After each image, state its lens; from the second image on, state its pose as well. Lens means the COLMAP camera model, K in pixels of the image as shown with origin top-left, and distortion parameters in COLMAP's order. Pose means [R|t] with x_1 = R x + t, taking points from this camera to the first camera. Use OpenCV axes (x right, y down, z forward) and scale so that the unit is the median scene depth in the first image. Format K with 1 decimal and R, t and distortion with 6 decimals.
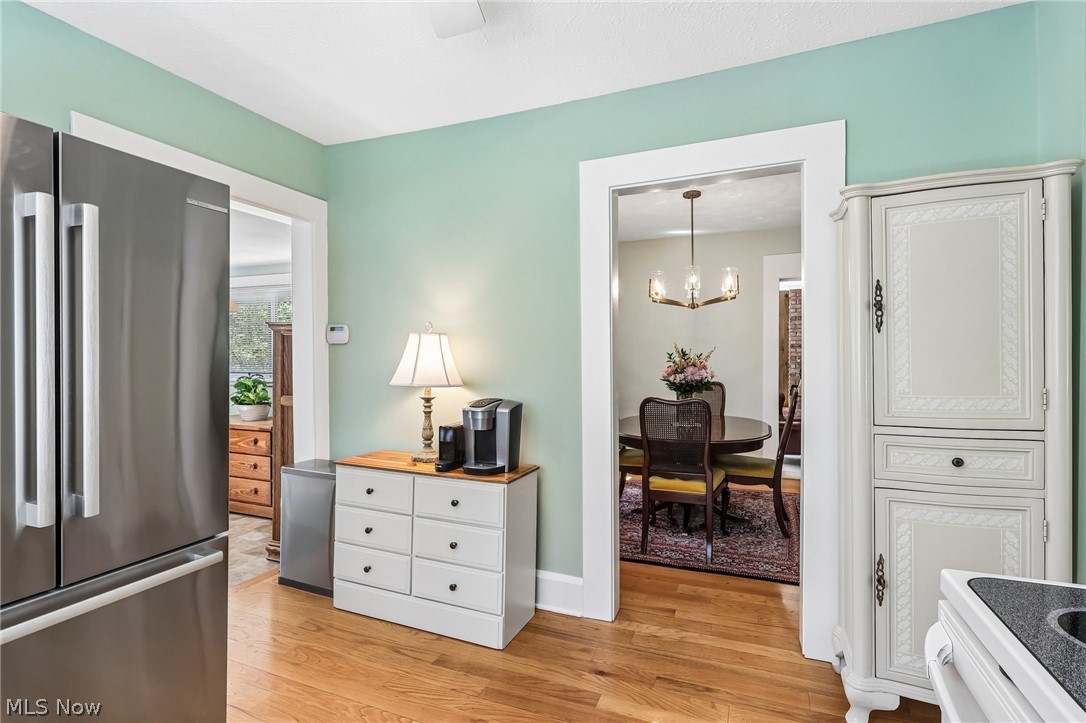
lens RADIAL K [[519.4, 0, 523.8], [0, 519.4, 363.5], [0, 0, 1]] dist [0.003569, -0.000093]
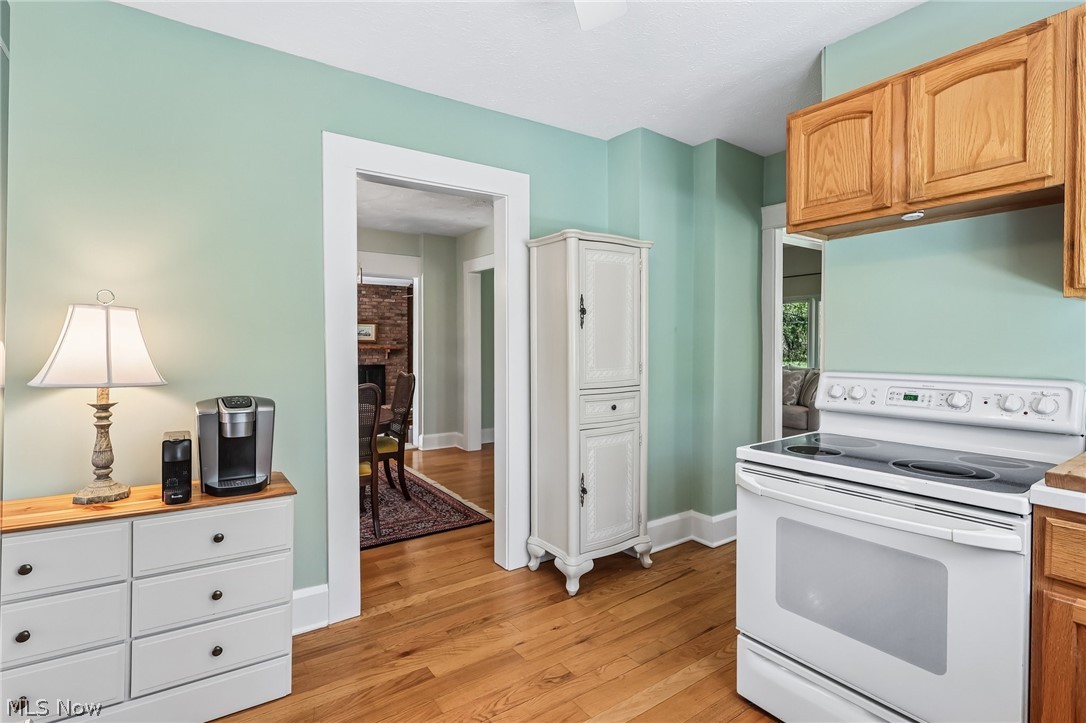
lens RADIAL K [[519.4, 0, 533.6], [0, 519.4, 355.3], [0, 0, 1]] dist [0.003569, -0.000093]
pose [[0.549767, -0.012515, 0.835224, -0.463142], [0.007639, 0.999921, 0.009954, 0.001511], [-0.835283, 0.000908, 0.549820, 0.191069]]
